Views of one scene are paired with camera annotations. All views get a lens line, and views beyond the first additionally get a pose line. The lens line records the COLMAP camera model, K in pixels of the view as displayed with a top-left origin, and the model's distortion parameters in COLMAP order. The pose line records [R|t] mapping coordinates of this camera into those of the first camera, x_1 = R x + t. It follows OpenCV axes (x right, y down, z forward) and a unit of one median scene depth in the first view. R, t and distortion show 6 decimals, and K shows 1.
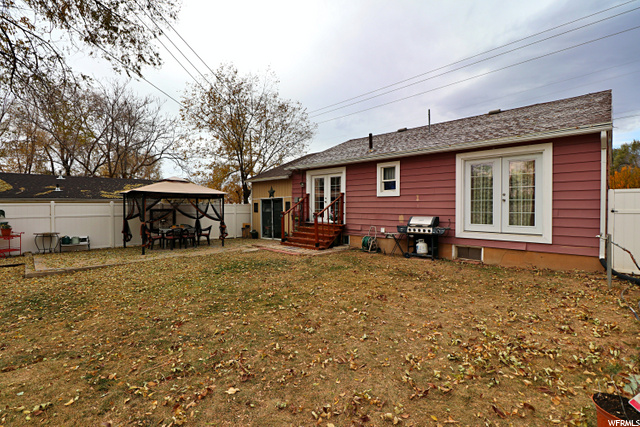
lens RADIAL K [[283.9, 0, 320.0], [0, 283.9, 213.5], [0, 0, 1]] dist [-0.059563, -0.000001]
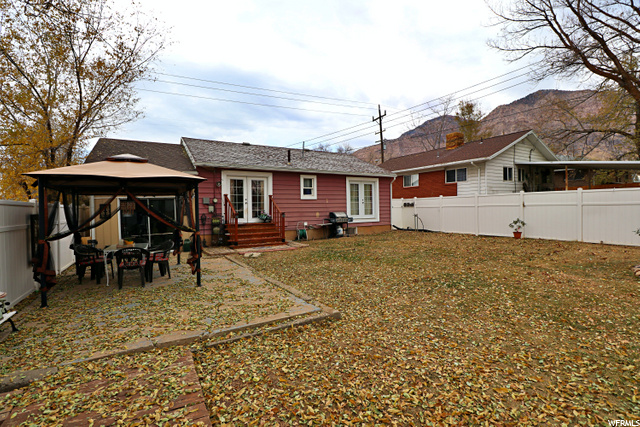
lens RADIAL K [[283.9, 0, 320.0], [0, 283.9, 213.5], [0, 0, 1]] dist [-0.059563, -0.000001]
pose [[0.259237, -0.016833, 0.965667, -1.146229], [0.046362, 0.998912, 0.004966, 0.005677], [-0.964700, 0.043483, 0.259736, 0.600511]]
